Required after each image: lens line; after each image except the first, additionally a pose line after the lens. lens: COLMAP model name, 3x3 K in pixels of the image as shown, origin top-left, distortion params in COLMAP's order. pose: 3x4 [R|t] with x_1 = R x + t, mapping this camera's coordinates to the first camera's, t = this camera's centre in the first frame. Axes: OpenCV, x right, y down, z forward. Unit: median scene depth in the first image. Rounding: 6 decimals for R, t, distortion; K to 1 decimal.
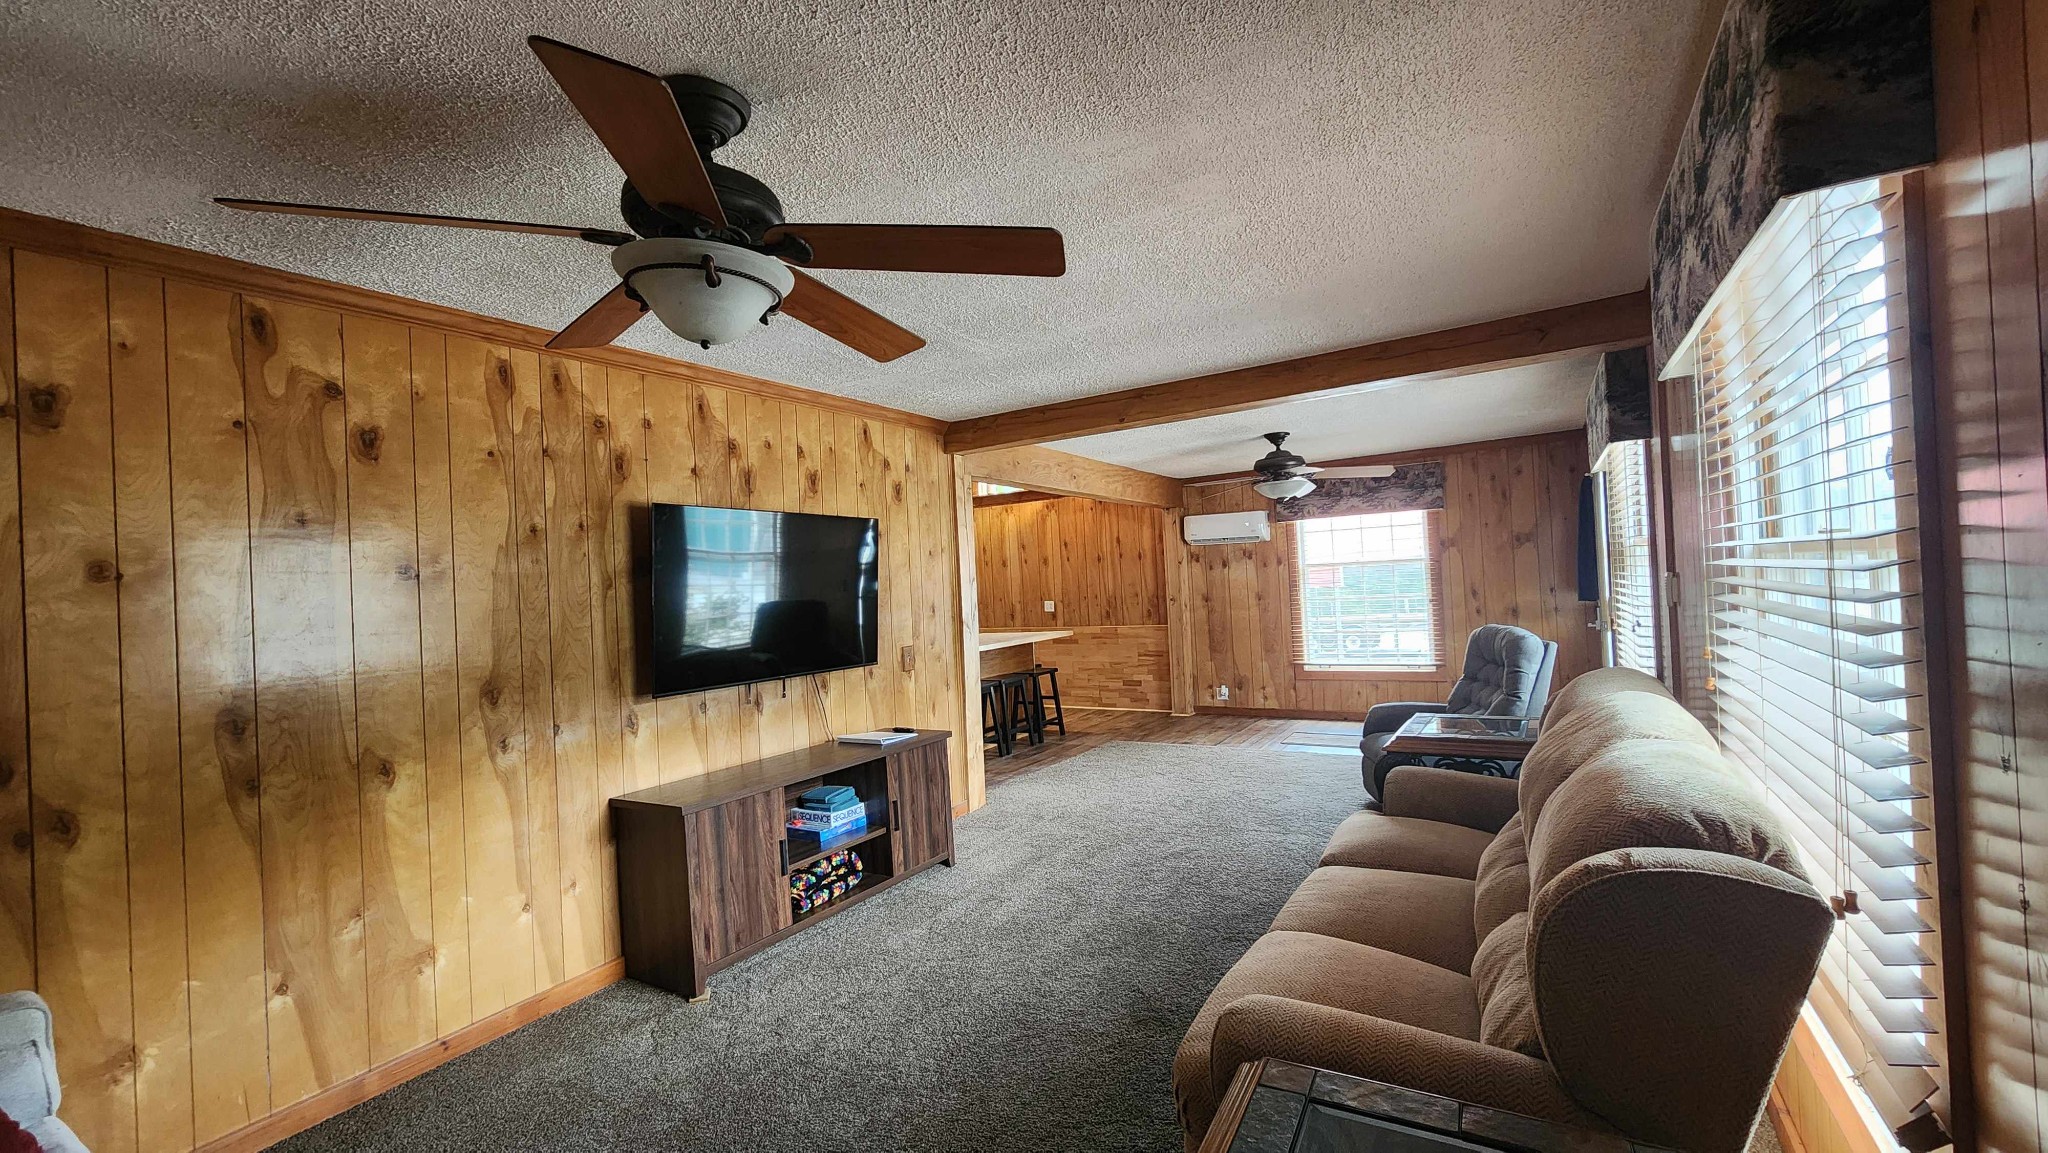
lens RADIAL K [[843.7, 0, 1031.5], [0, 843.7, 579.2], [0, 0, 1]] dist [0.000563, 0.000038]
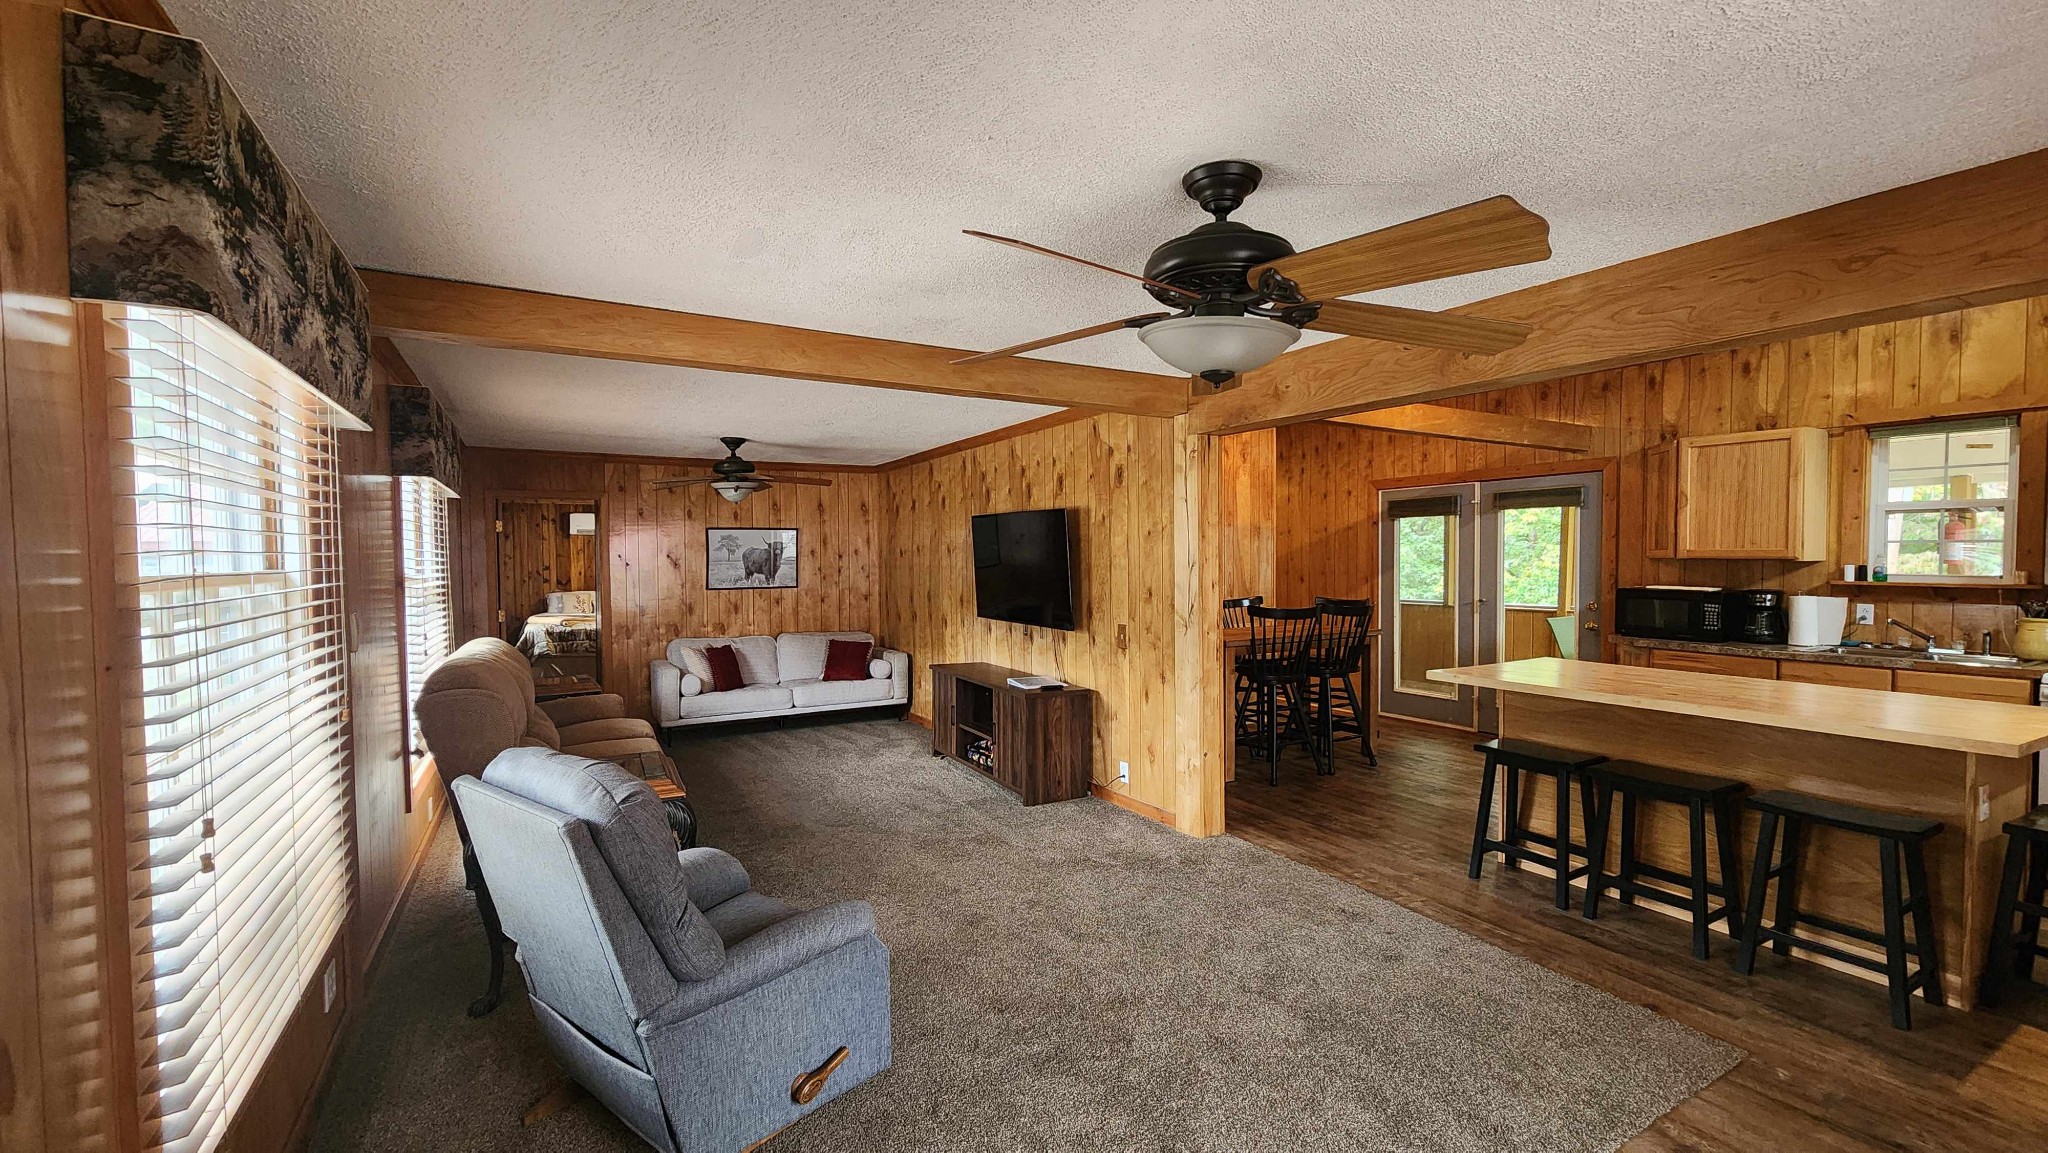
lens RADIAL K [[843.7, 0, 1031.5], [0, 843.7, 579.2], [0, 0, 1]] dist [0.000563, 0.000038]
pose [[-0.490465, 0.079064, -0.867867, 0.890039], [0.035058, 0.996860, 0.071002, -0.059382], [0.870756, 0.004398, -0.491696, 1.571371]]
